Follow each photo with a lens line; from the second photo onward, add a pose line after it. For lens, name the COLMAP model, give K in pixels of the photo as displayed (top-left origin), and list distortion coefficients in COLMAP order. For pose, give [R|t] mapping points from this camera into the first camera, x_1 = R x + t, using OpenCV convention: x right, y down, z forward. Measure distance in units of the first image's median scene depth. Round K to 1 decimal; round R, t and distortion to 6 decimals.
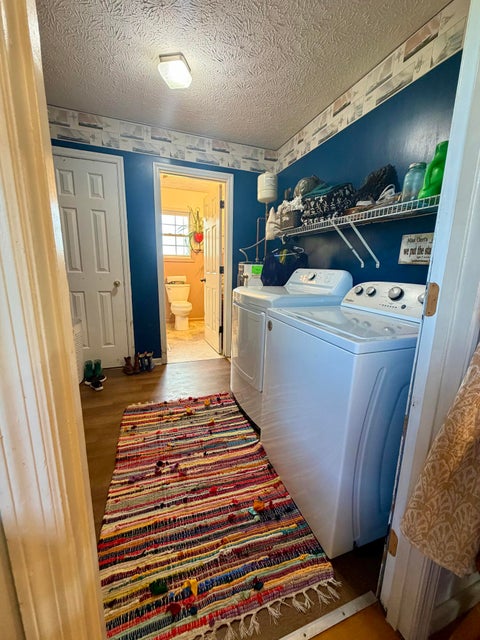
lens RADIAL K [[256.4, 0, 240.0], [0, 256.4, 316.9], [0, 0, 1]] dist [0.001222, 0.000307]
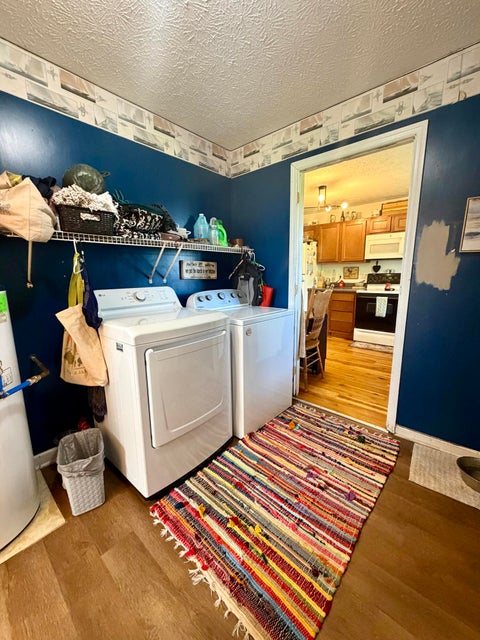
lens RADIAL K [[256.4, 0, 240.0], [0, 256.4, 316.9], [0, 0, 1]] dist [0.001222, 0.000307]
pose [[-0.477485, -0.168142, 0.862402, -0.817874], [0.175694, 0.943424, 0.281215, -0.346430], [-0.860895, 0.285795, -0.420929, 1.354300]]
